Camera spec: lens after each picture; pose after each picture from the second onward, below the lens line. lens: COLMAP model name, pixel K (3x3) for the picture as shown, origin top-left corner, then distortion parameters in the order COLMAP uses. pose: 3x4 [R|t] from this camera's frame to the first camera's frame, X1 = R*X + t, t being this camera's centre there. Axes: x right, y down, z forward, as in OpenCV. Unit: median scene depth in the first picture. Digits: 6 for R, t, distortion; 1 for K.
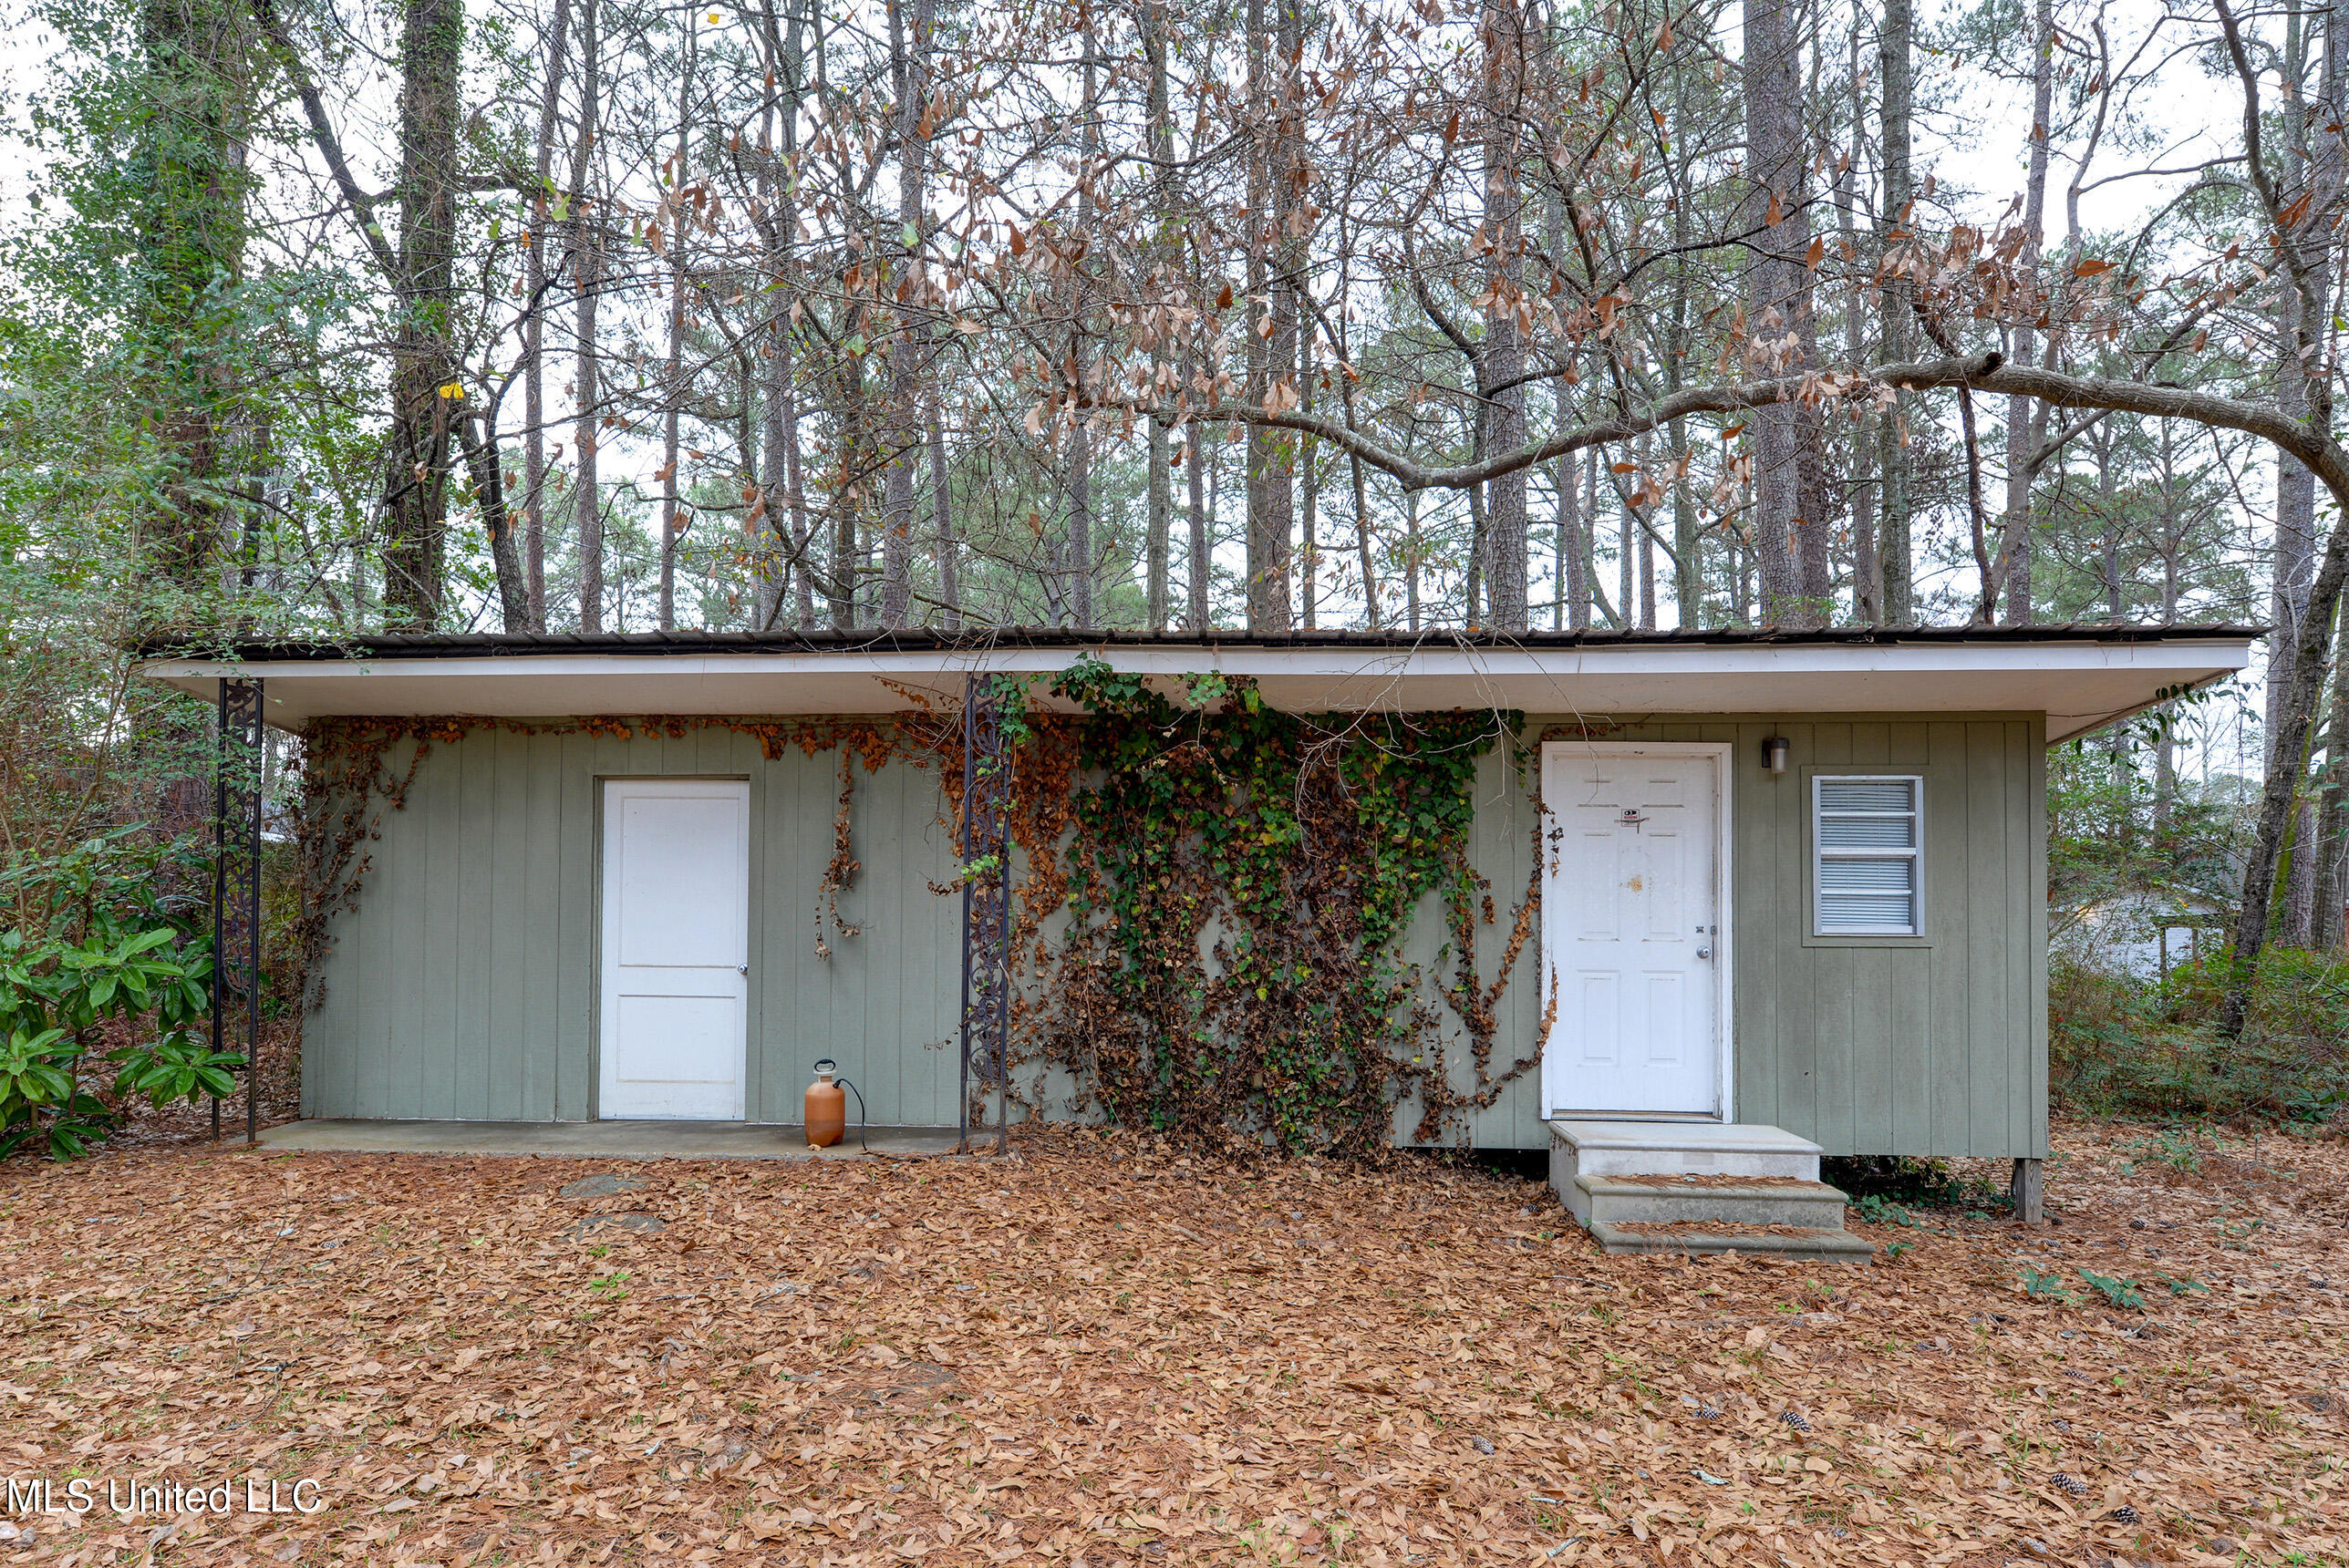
lens RADIAL K [[1295.9, 0, 1172.6], [0, 1295.9, 786.9], [0, 0, 1]] dist [0.000882, 0.000094]
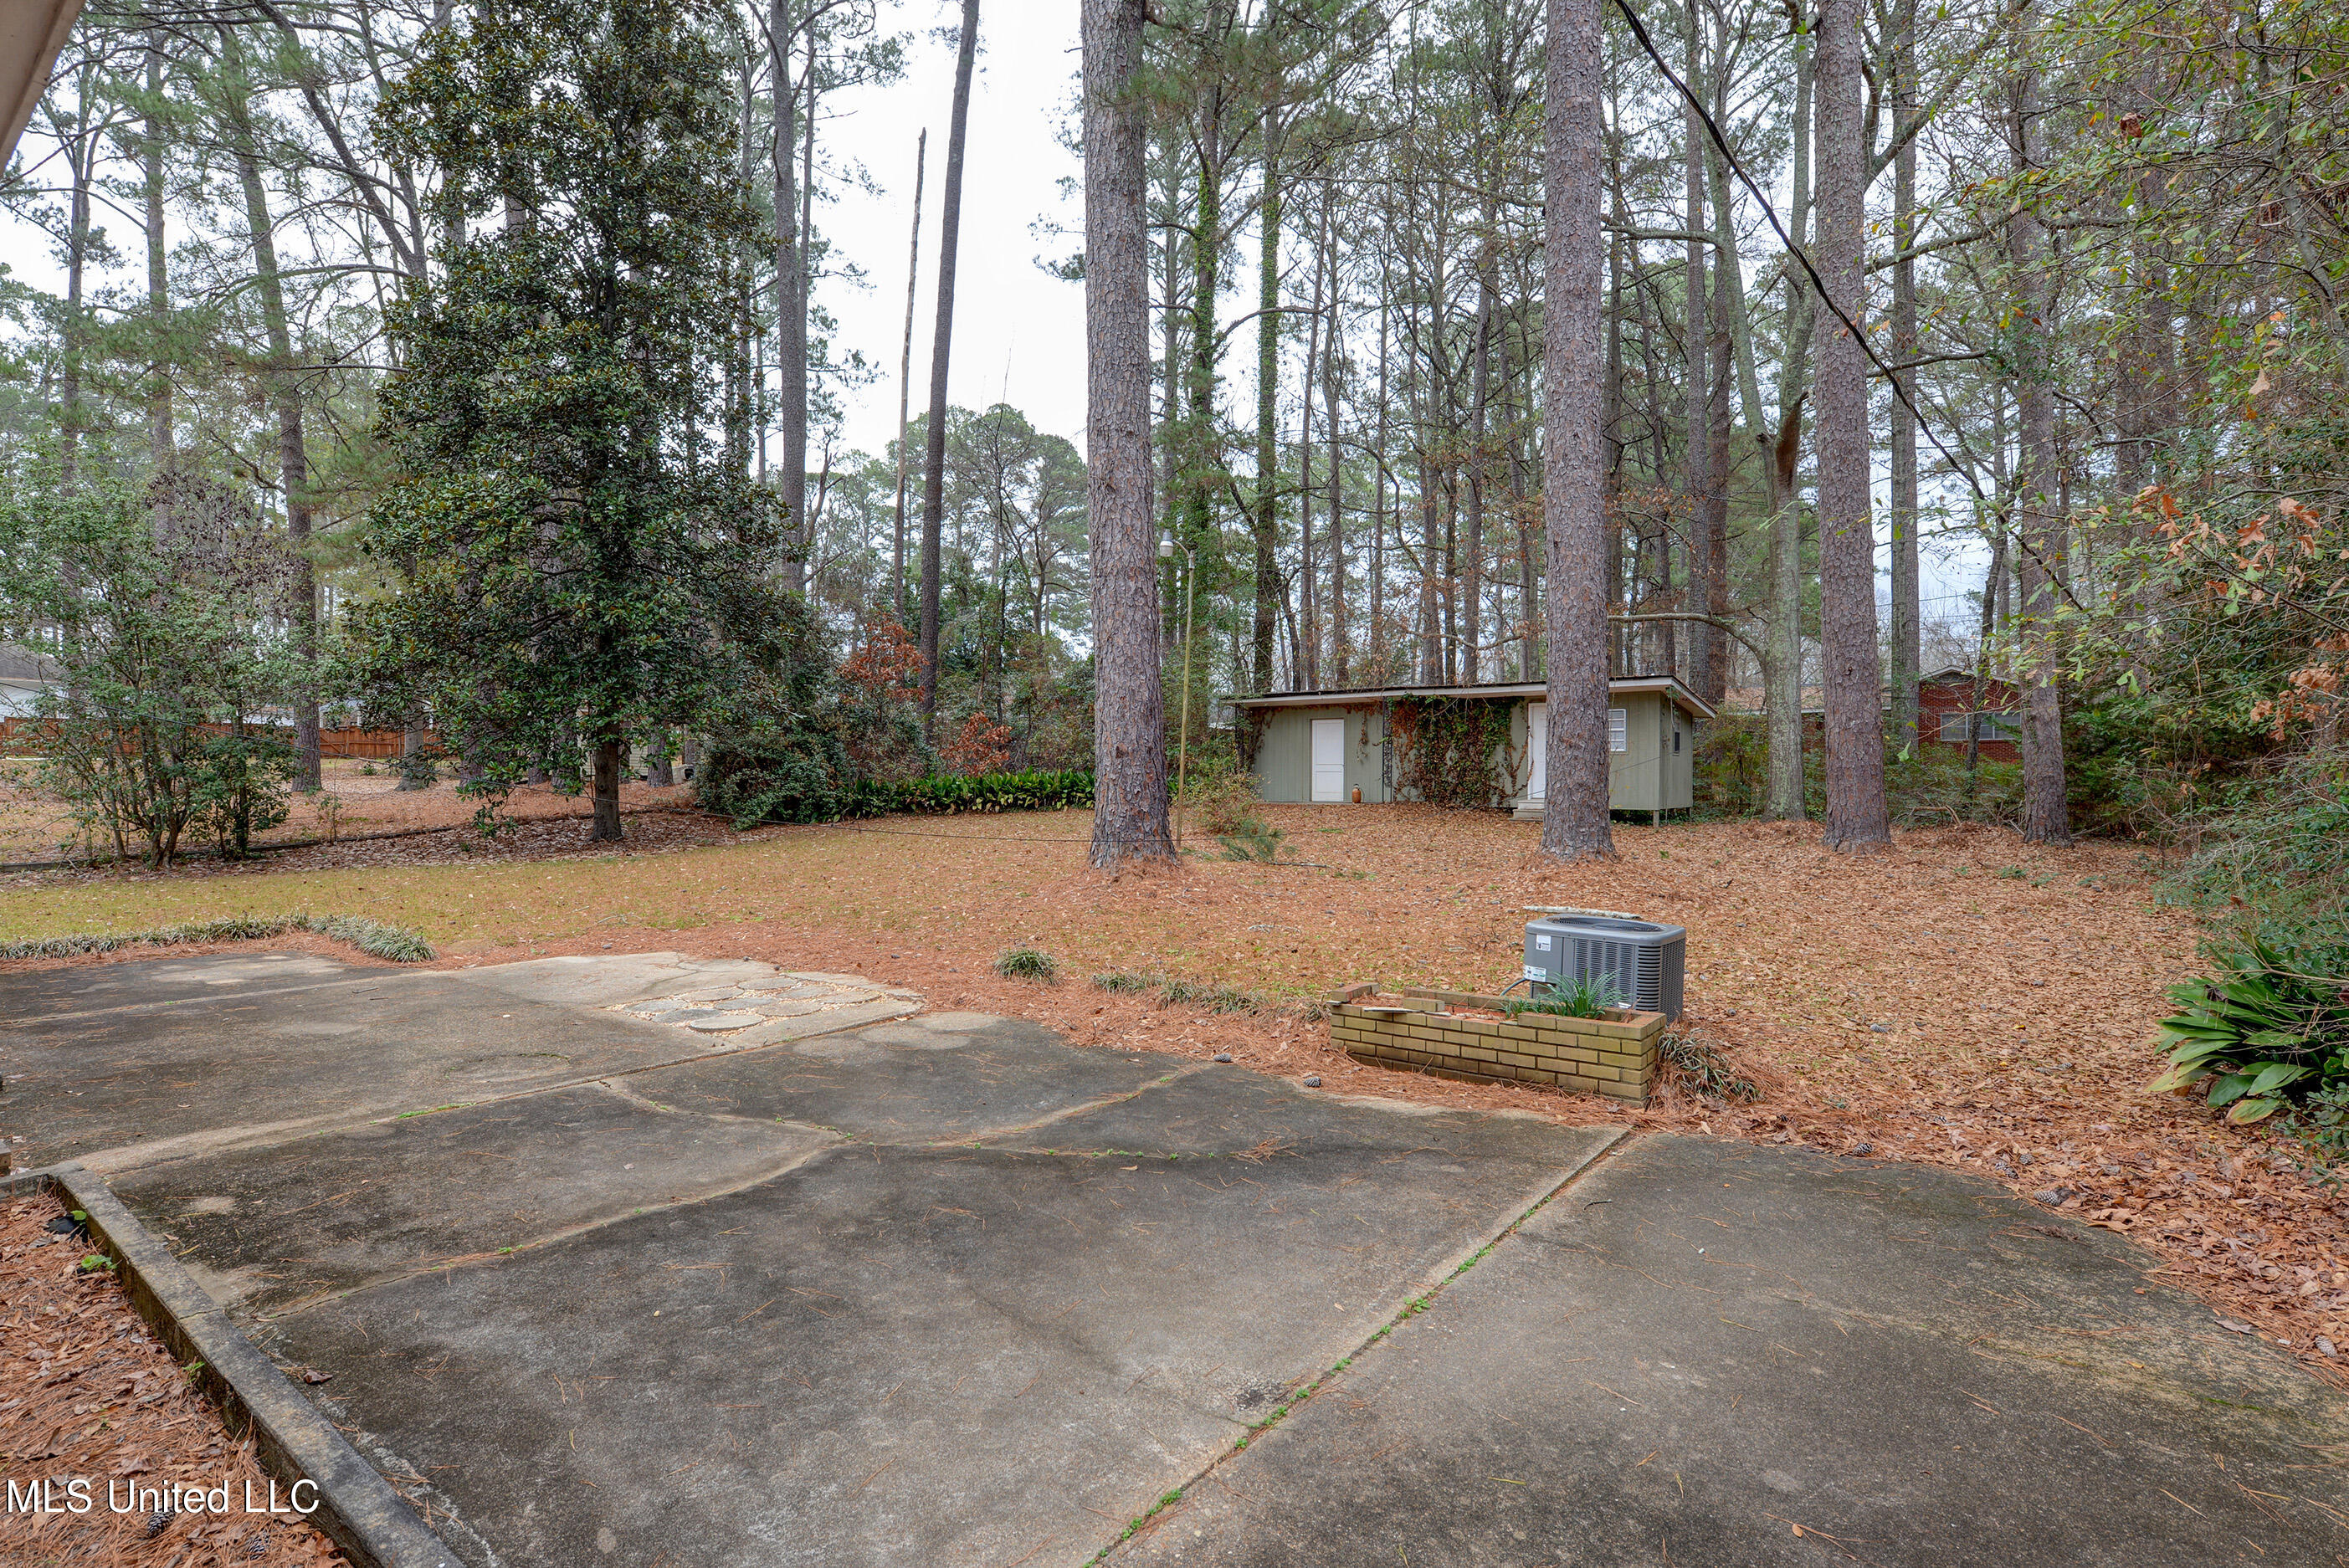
lens RADIAL K [[1174.4, 0, 1171.7], [0, 1174.4, 779.1], [0, 0, 1]] dist [0.000152, 0.000000]
pose [[0.828575, -0.001070, -0.559877, 1.339340], [0.011665, 0.999814, 0.015352, 0.124607], [0.559757, -0.019252, 0.828433, -2.454893]]
